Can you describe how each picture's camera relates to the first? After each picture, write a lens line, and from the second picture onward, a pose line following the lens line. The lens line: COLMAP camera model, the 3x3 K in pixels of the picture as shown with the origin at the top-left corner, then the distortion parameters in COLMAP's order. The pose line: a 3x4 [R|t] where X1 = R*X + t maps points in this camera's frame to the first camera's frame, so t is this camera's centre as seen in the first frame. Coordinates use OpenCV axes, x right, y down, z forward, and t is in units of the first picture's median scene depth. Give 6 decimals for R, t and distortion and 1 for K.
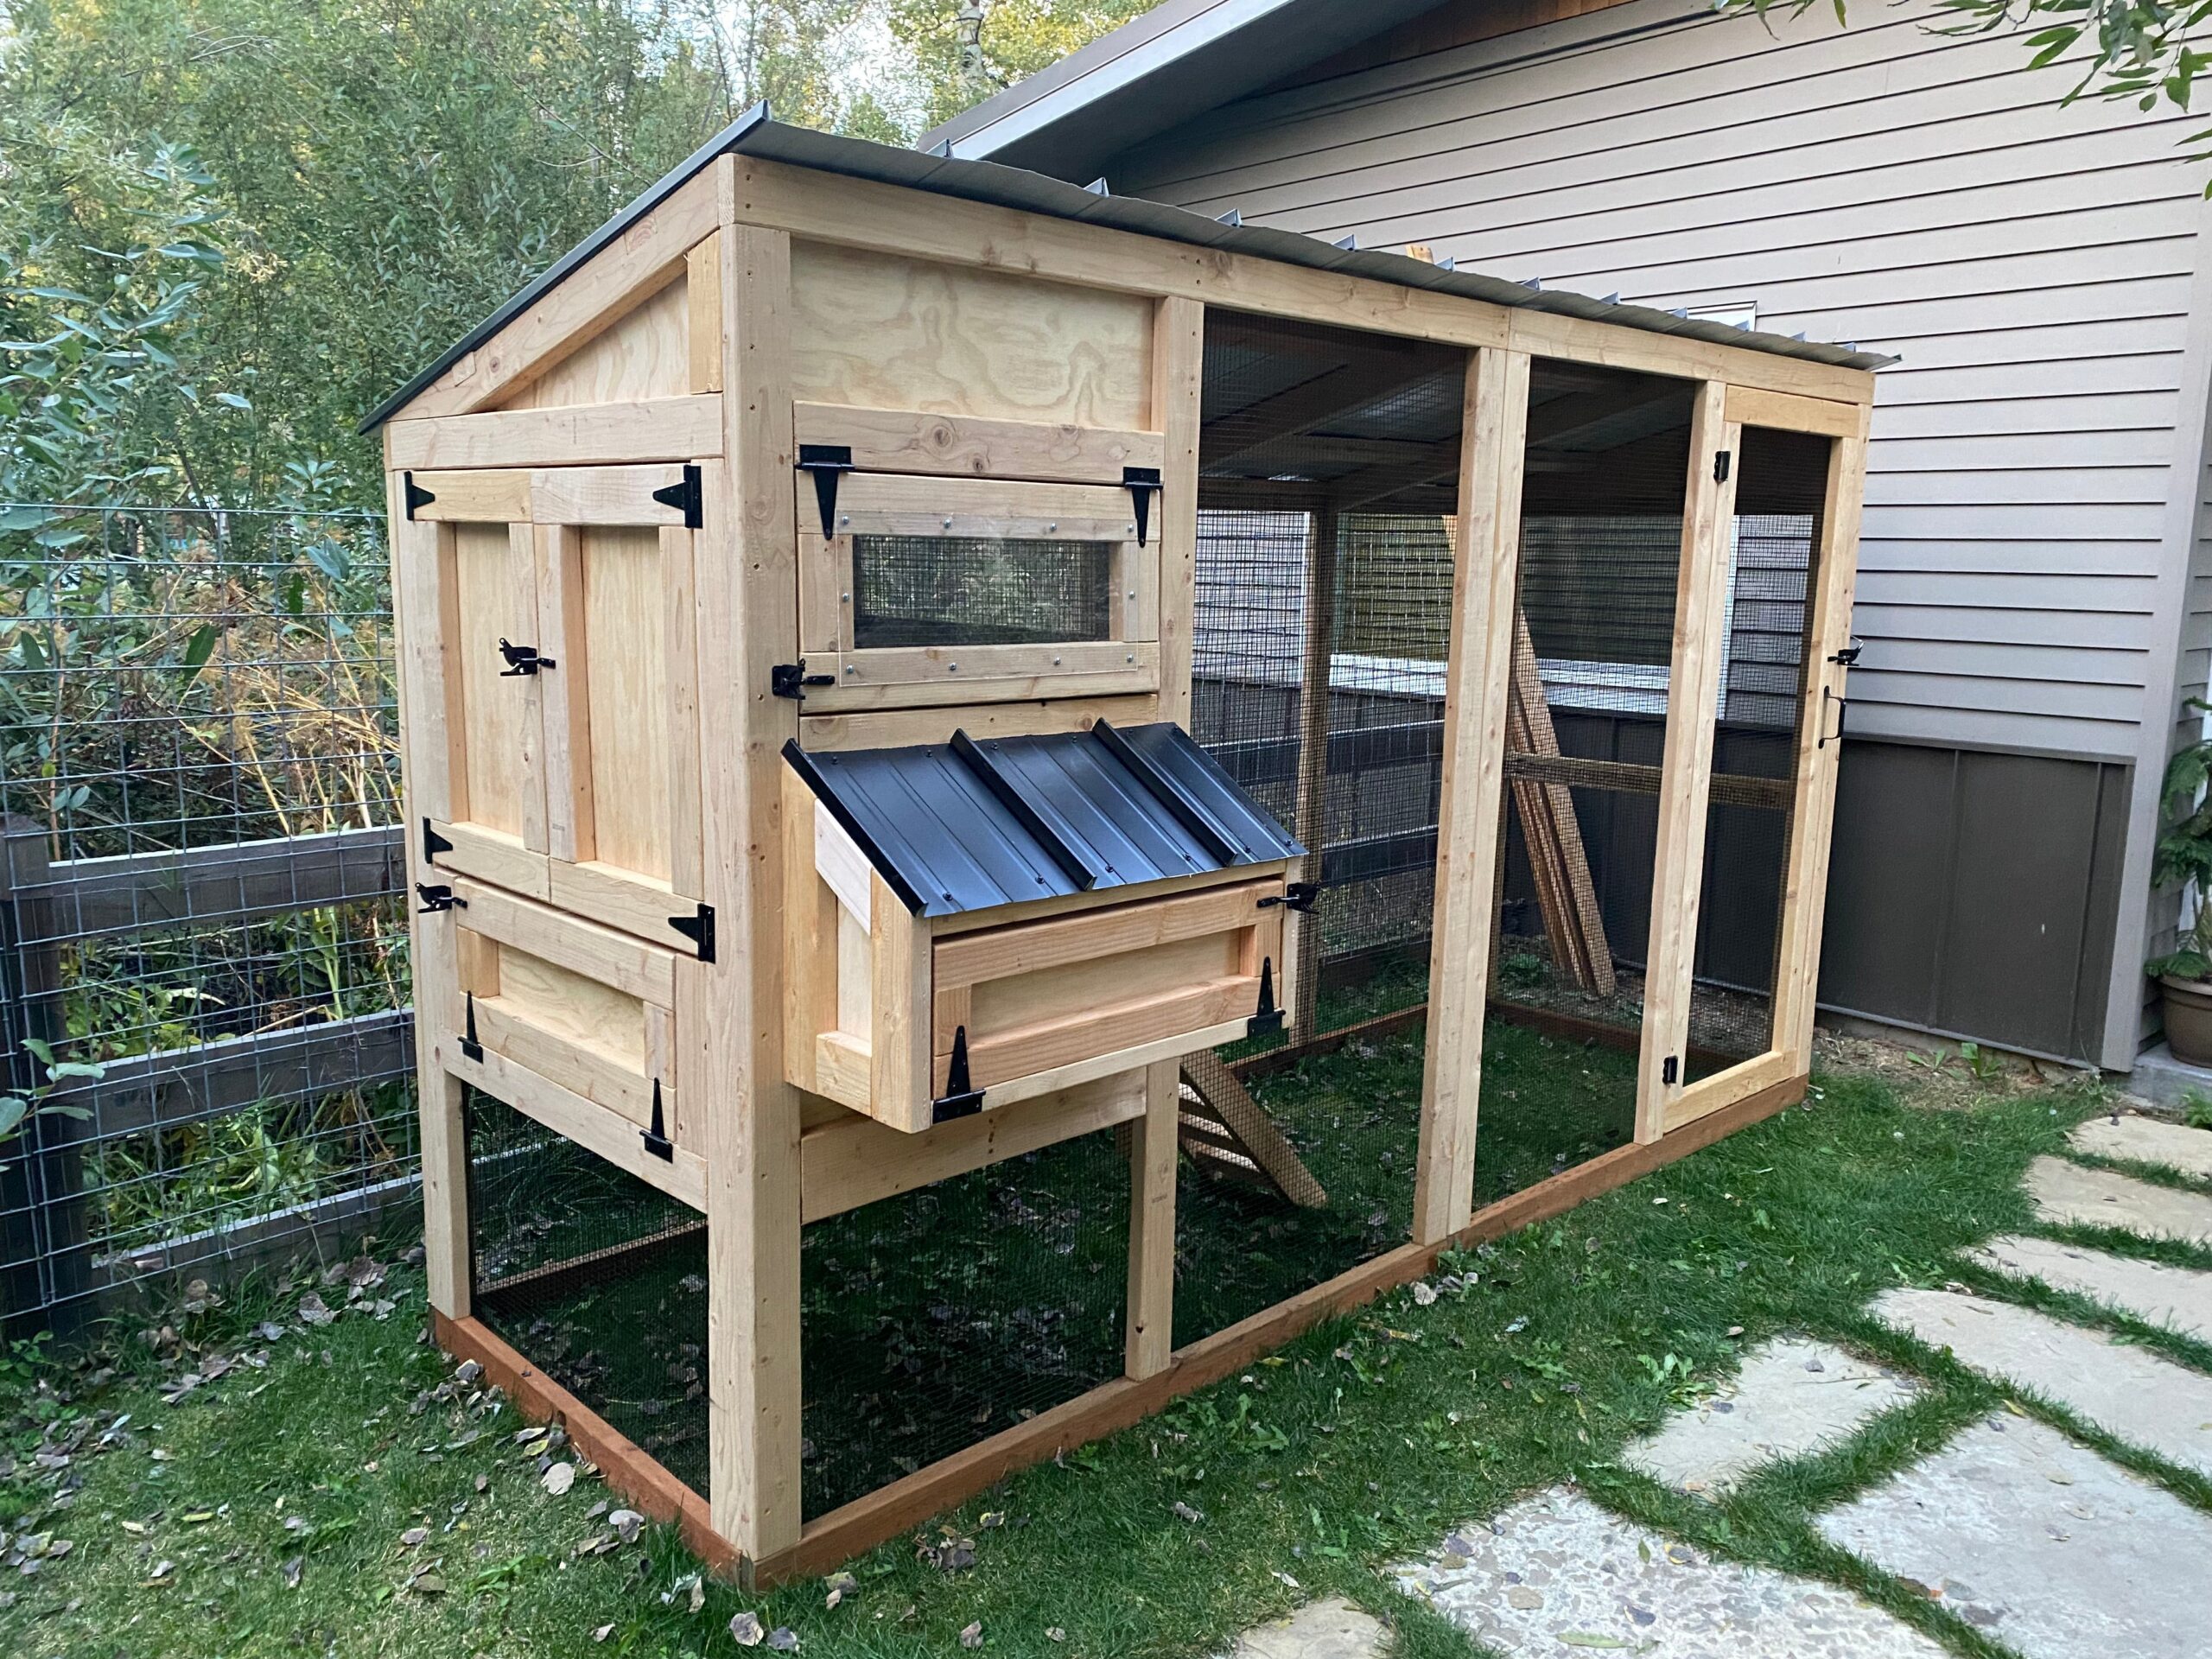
lens RADIAL K [[1665.0, 0, 1083.4], [0, 1665.0, 825.5], [0, 0, 1]] dist [0.071148, -0.002320]
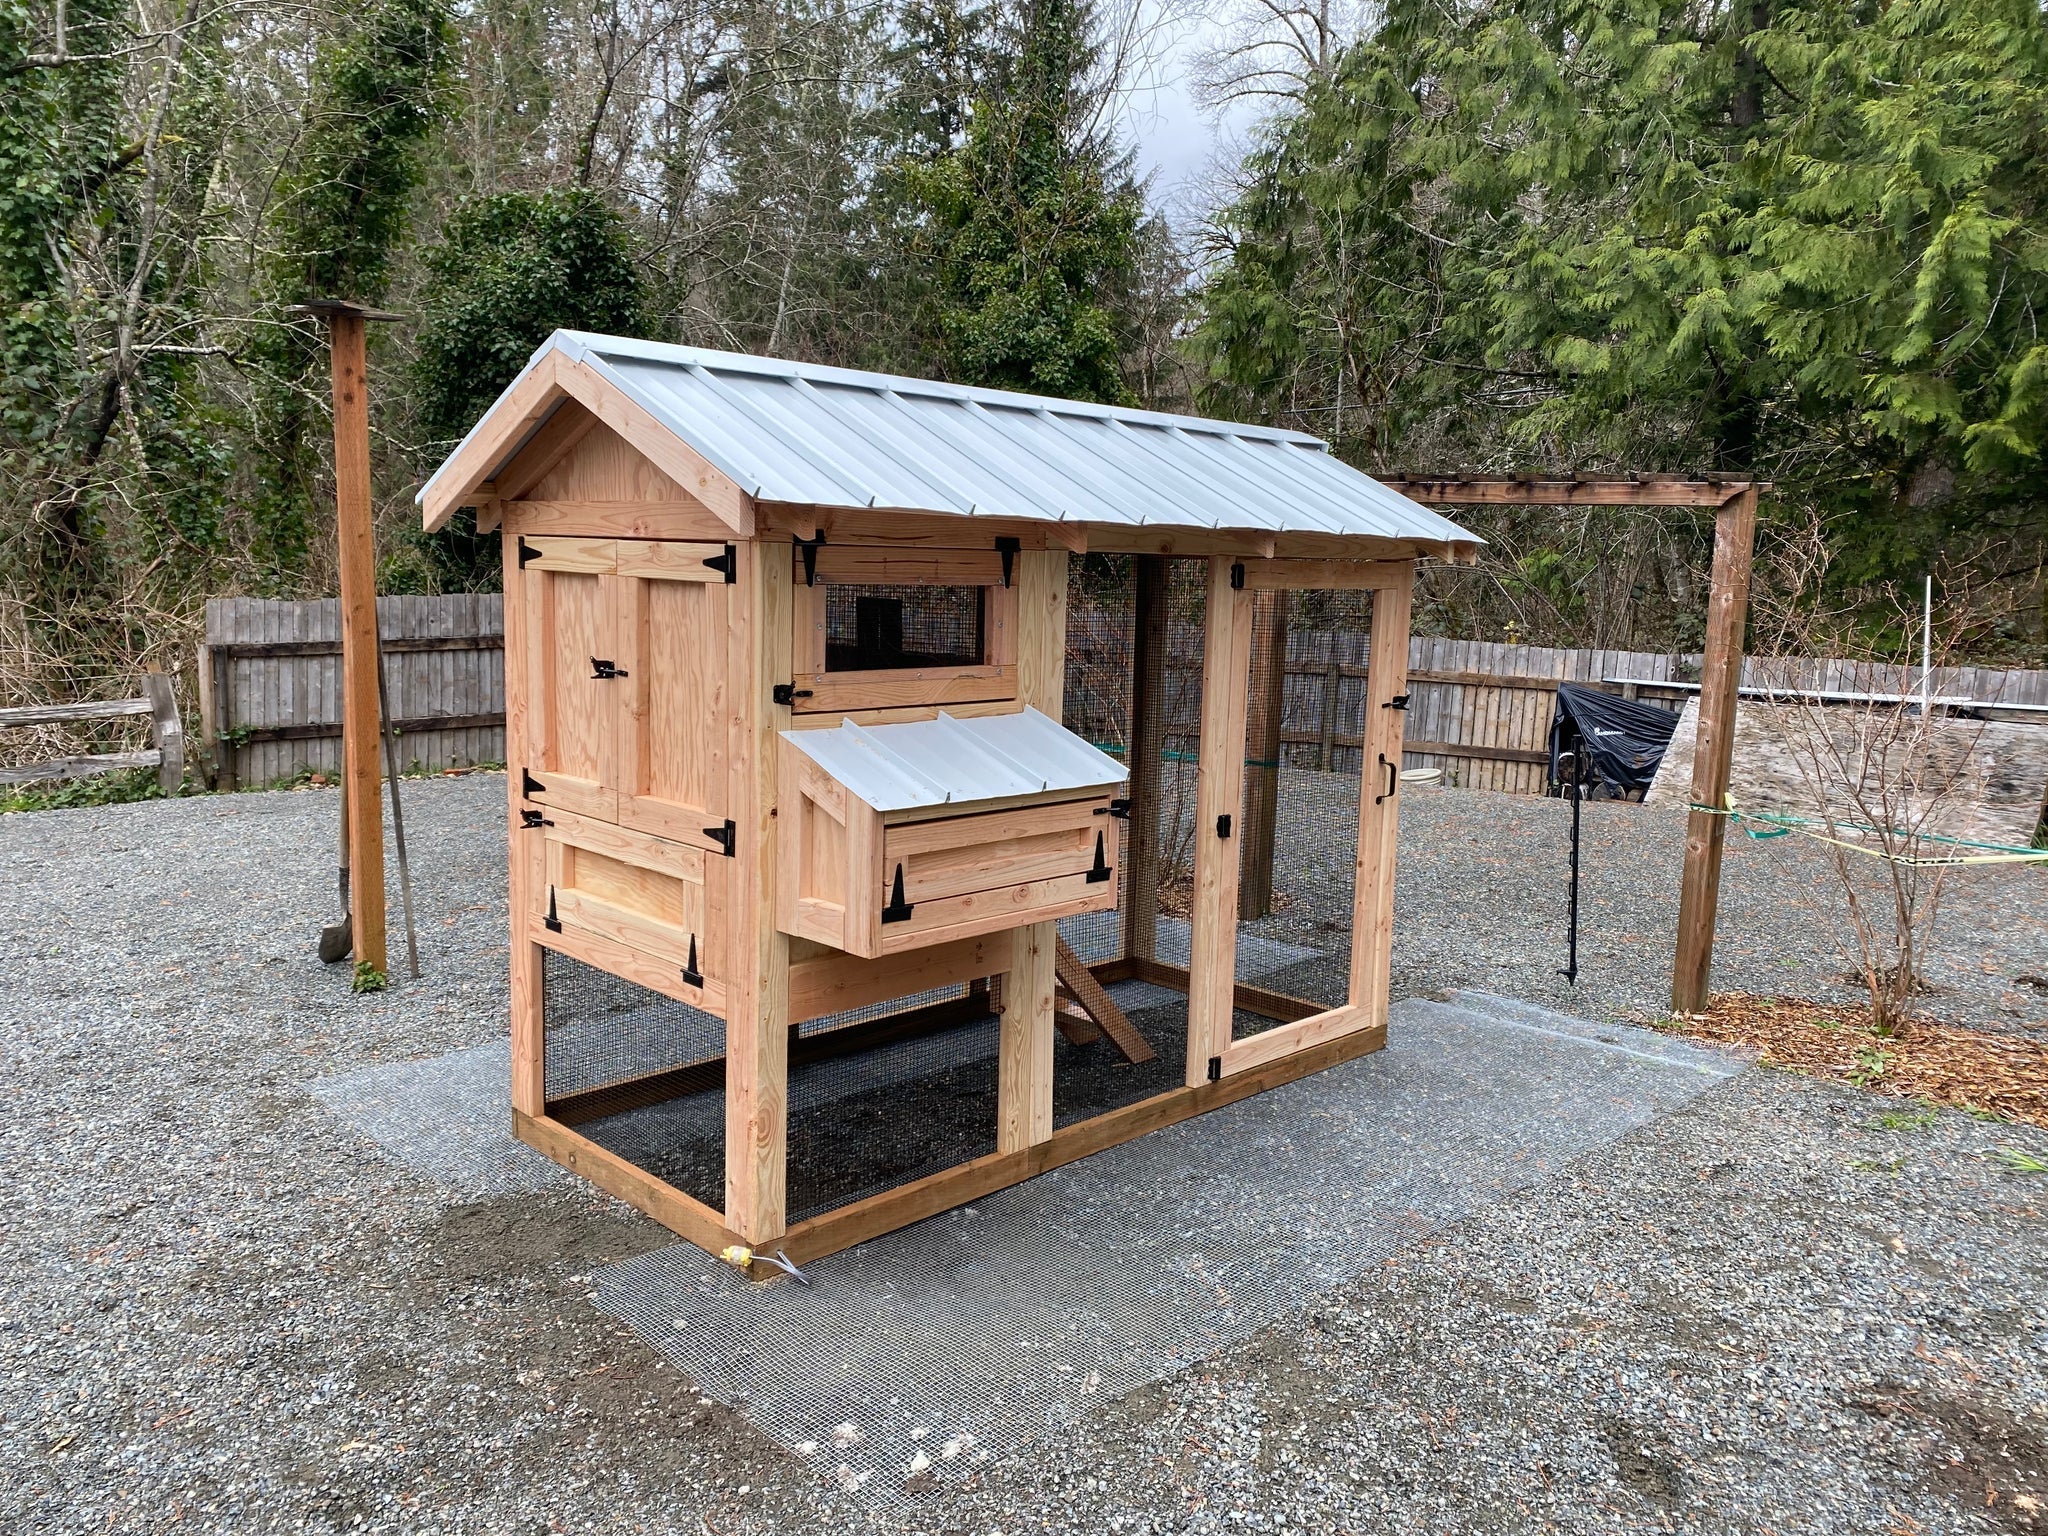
lens RADIAL K [[1552.5, 0, 1024.0], [0, 1552.5, 768.0], [0, 0, 1]] dist [0.016941, -0.001325]
pose [[0.999305, 0.007174, 0.036572, -0.002429], [-0.006265, 0.999670, -0.024924, 0.027473], [-0.036739, 0.024677, 0.999020, -0.386542]]
